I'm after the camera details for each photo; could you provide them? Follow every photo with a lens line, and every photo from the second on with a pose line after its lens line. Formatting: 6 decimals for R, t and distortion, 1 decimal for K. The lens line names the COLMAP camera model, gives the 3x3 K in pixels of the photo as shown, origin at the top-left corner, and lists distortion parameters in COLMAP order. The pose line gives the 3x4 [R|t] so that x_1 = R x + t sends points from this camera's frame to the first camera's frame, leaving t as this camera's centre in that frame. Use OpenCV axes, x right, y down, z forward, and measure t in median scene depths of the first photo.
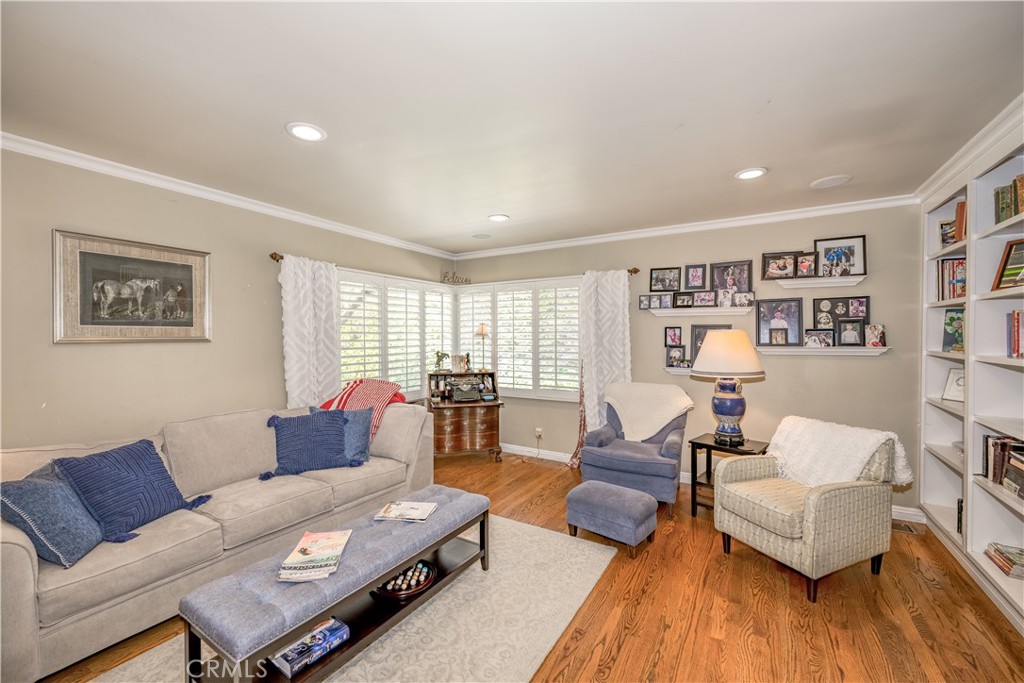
lens RADIAL K [[407.9, 0, 511.6], [0, 407.9, 339.0], [0, 0, 1]] dist [-0.003296, 0.000586]
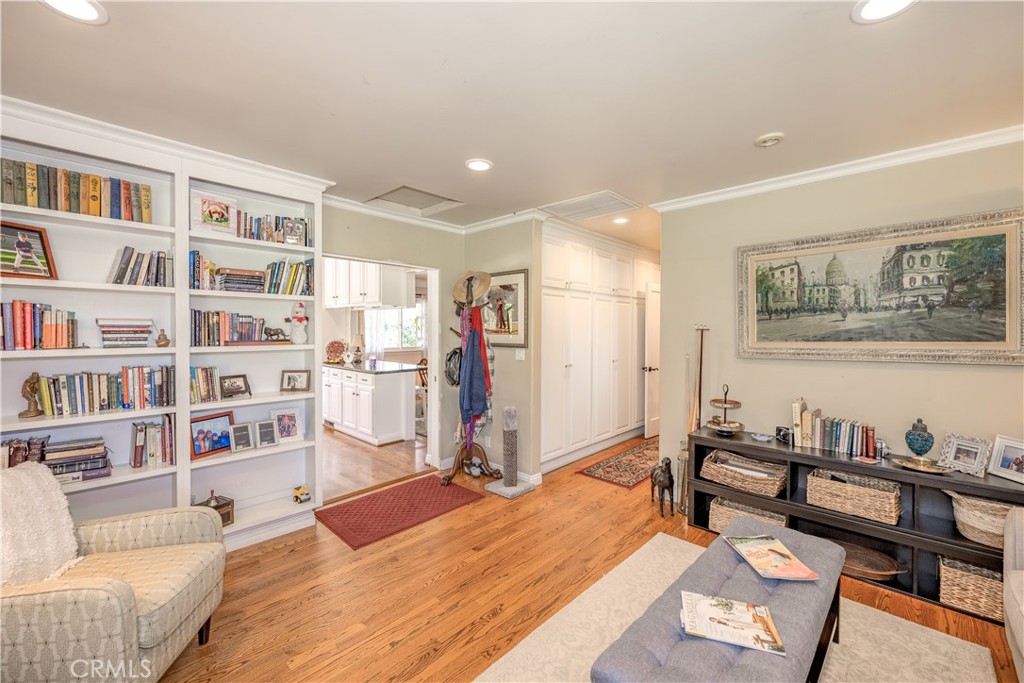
lens RADIAL K [[407.9, 0, 511.3], [0, 407.9, 338.1], [0, 0, 1]] dist [-0.003296, 0.000586]
pose [[-0.976850, -0.002161, 0.213914, -0.082316], [0.002068, 0.999807, 0.019541, -0.011895], [-0.213915, 0.019530, -0.976657, 1.911765]]
